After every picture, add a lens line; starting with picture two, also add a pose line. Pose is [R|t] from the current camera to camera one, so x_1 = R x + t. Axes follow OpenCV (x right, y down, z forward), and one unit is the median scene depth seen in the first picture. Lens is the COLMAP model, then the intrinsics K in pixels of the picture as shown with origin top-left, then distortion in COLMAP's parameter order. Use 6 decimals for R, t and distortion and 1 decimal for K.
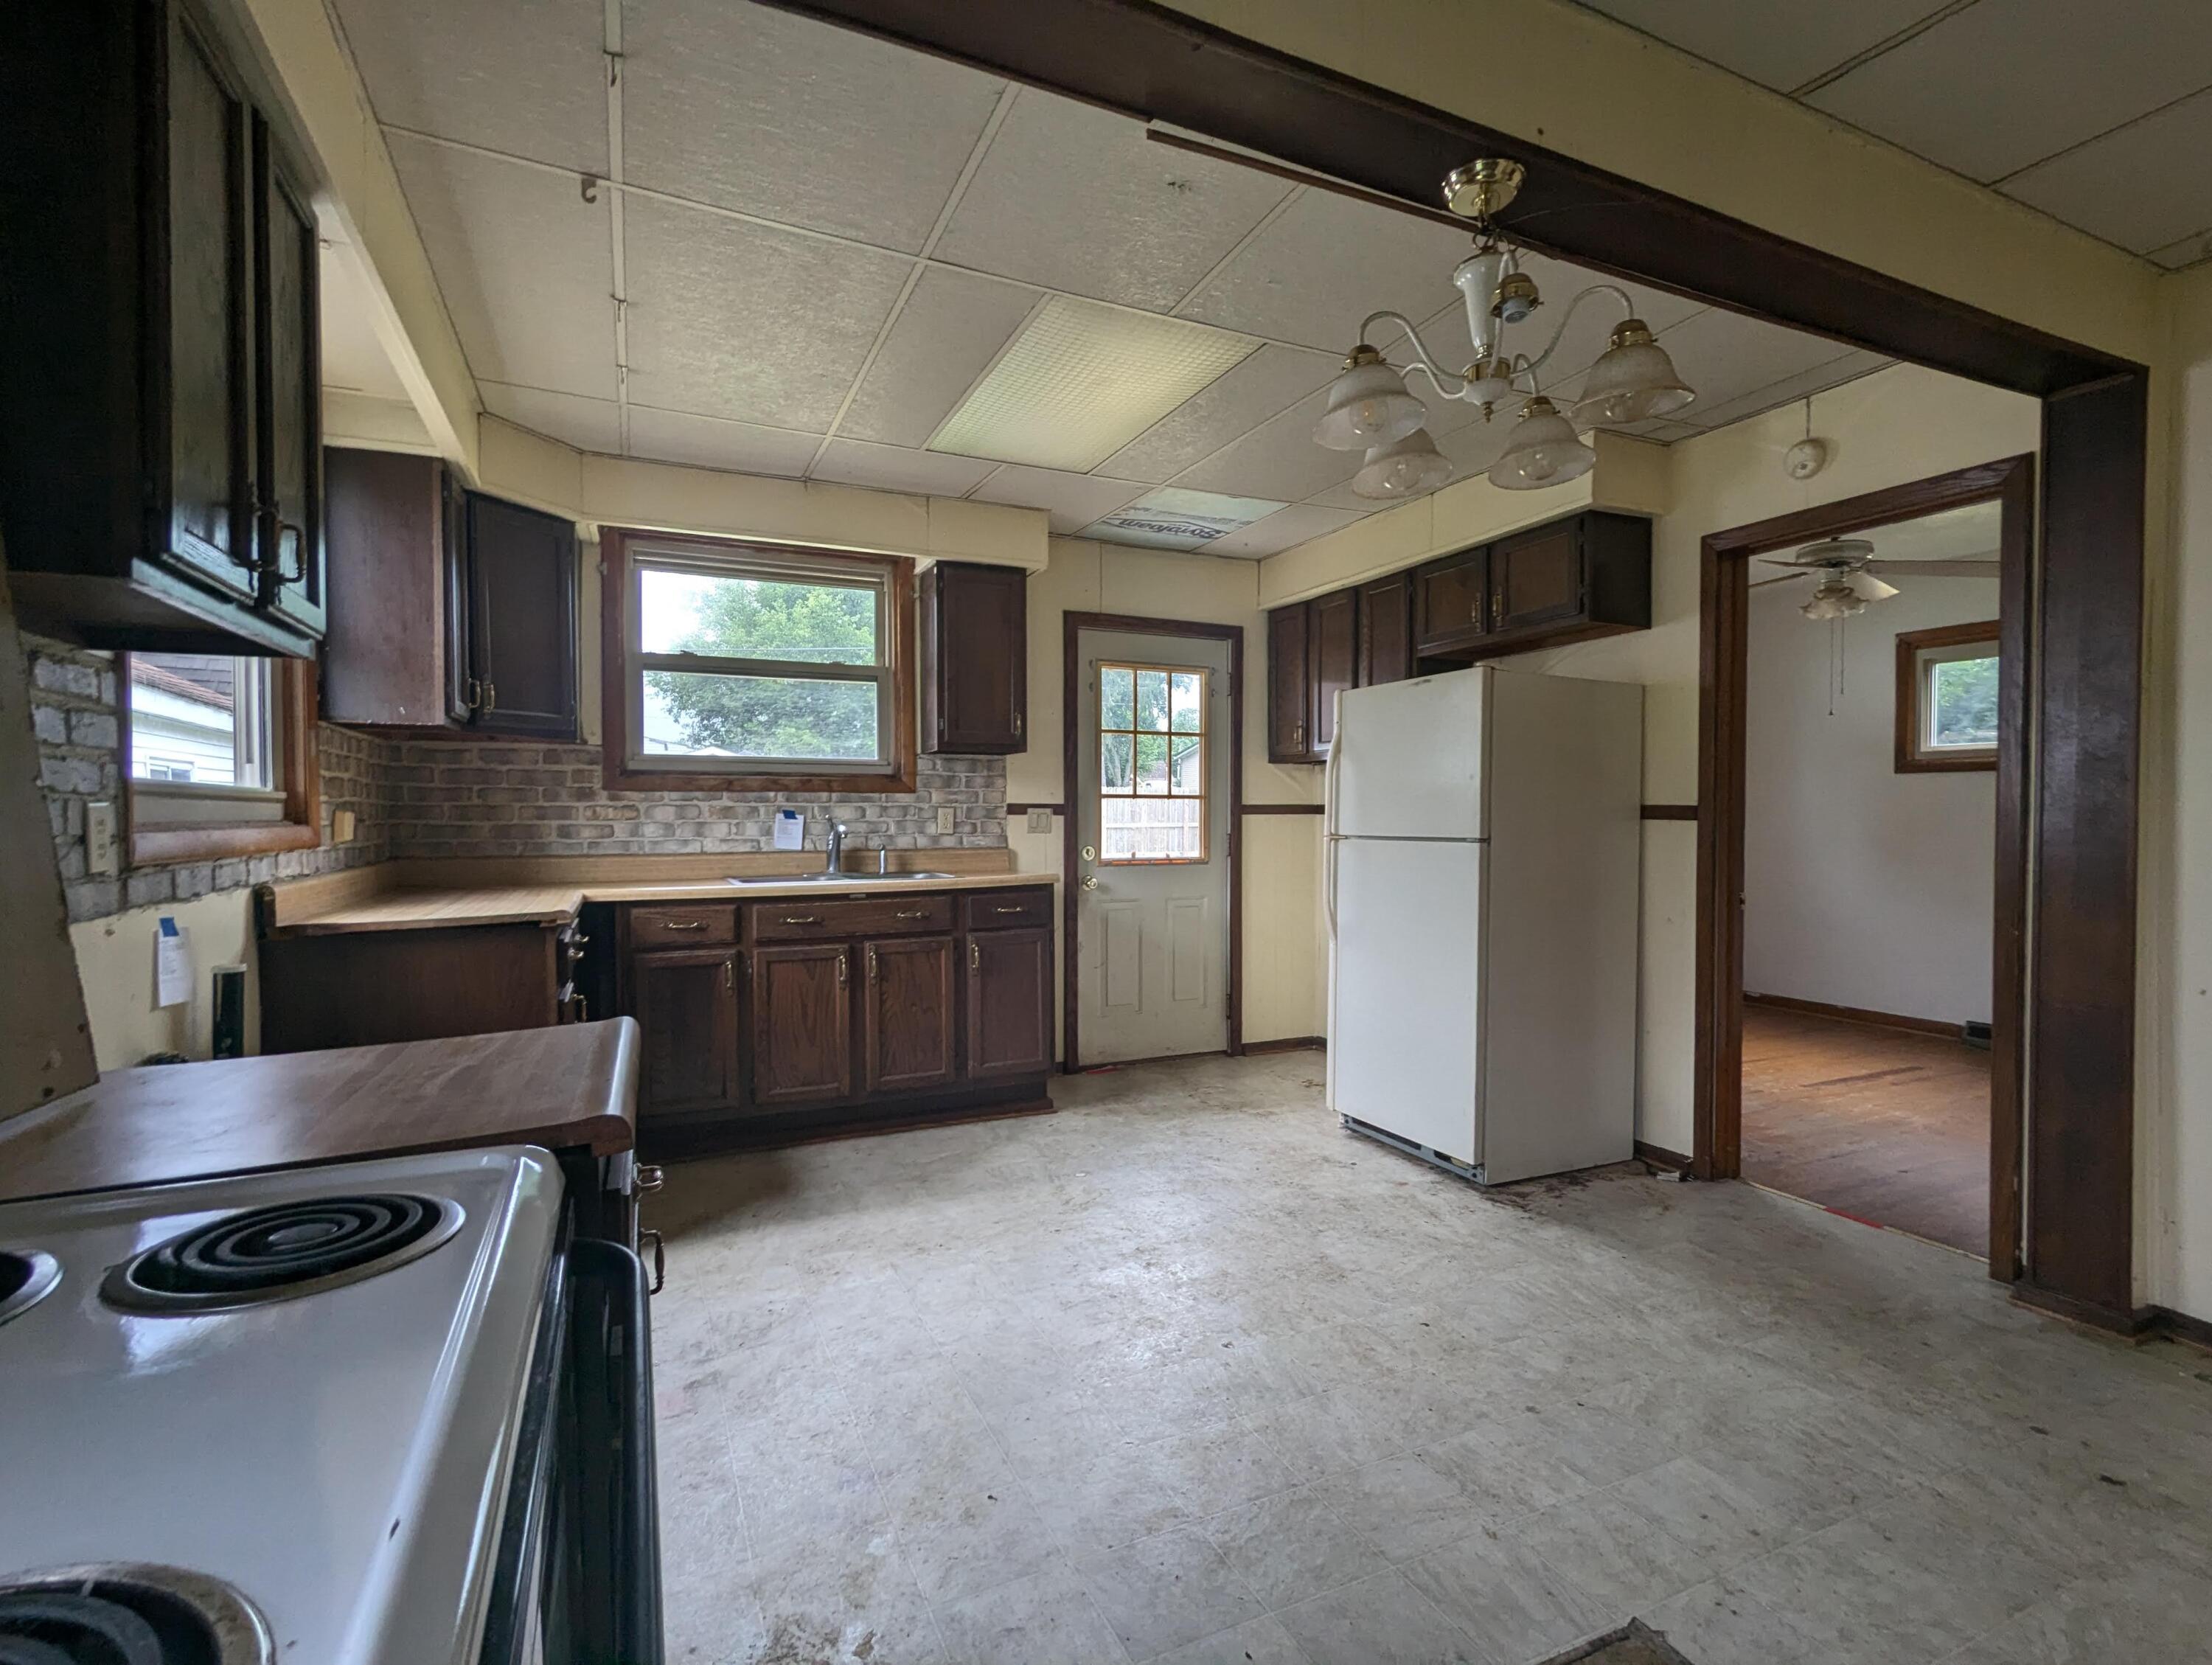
lens RADIAL K [[1056.1, 0, 1119.6], [0, 1056.1, 828.9], [0, 0, 1]] dist [0.004024, 0.003251]
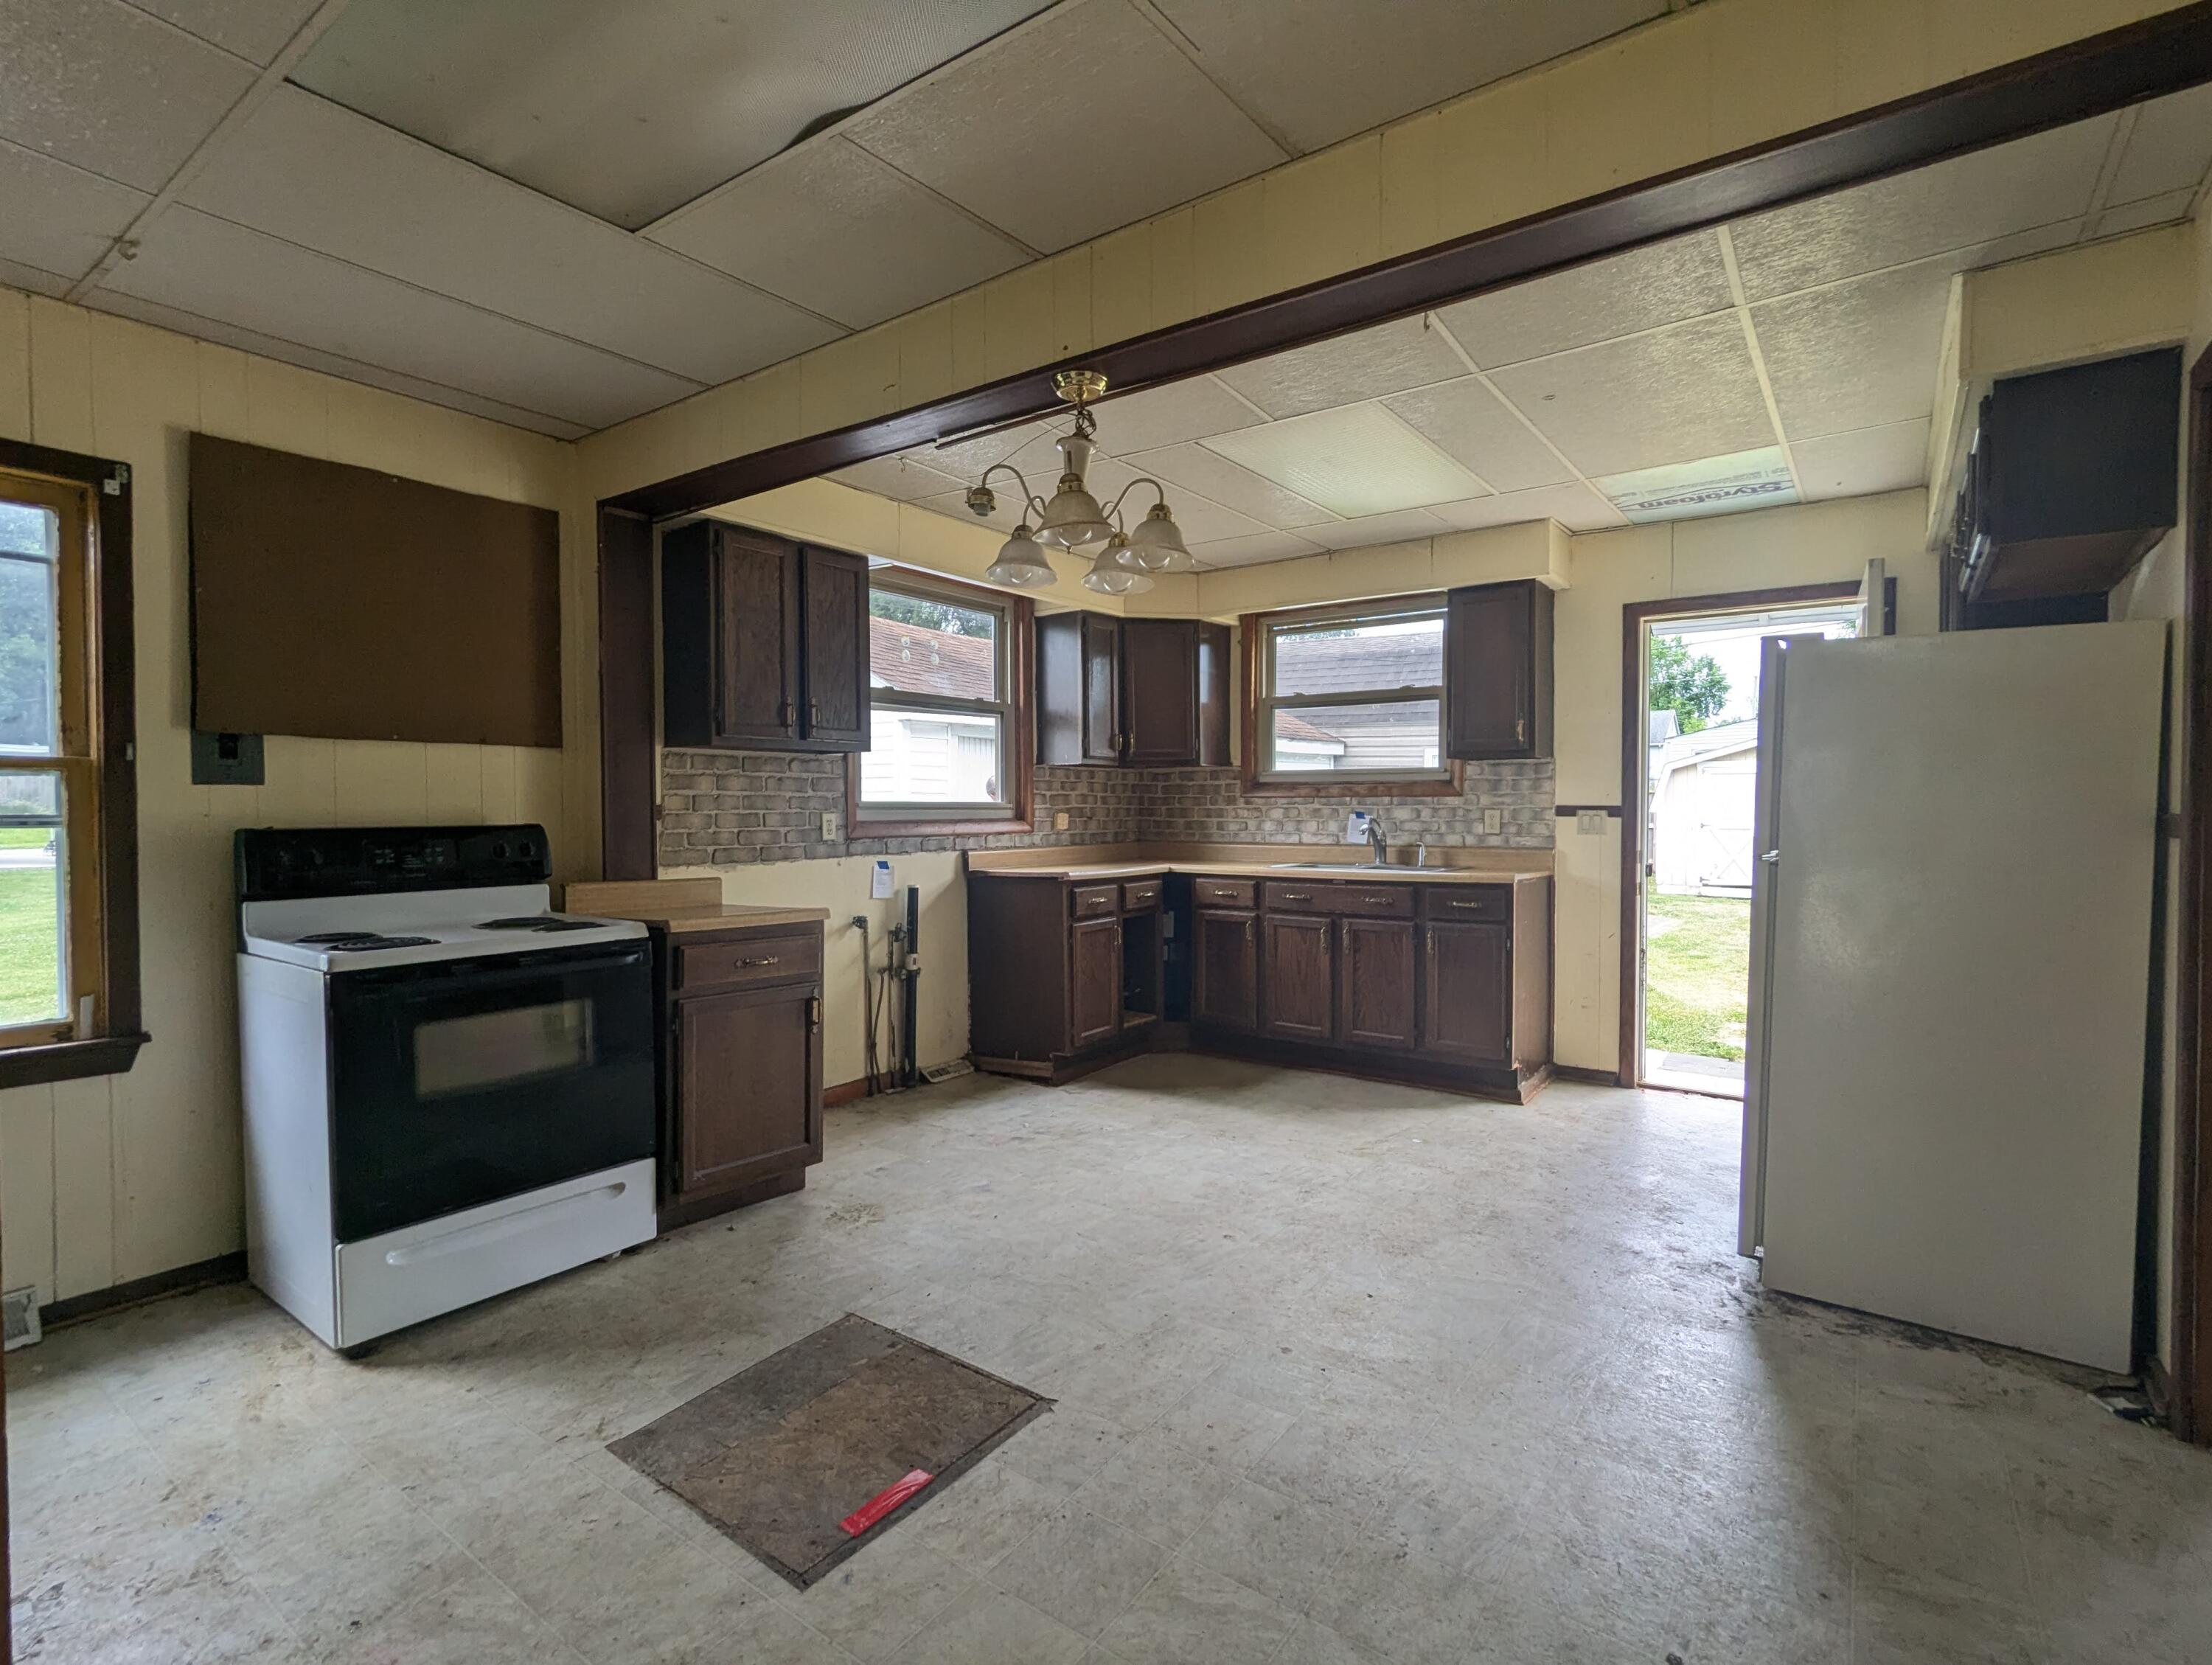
lens RADIAL K [[1056.1, 0, 1106.7], [0, 1056.1, 826.4], [0, 0, 1]] dist [0.004024, 0.003251]
pose [[0.485162, 0.016629, -0.874266, 0.691406], [-0.011556, 0.999854, 0.012605, -0.013629], [0.874348, 0.003988, 0.485283, 0.150410]]
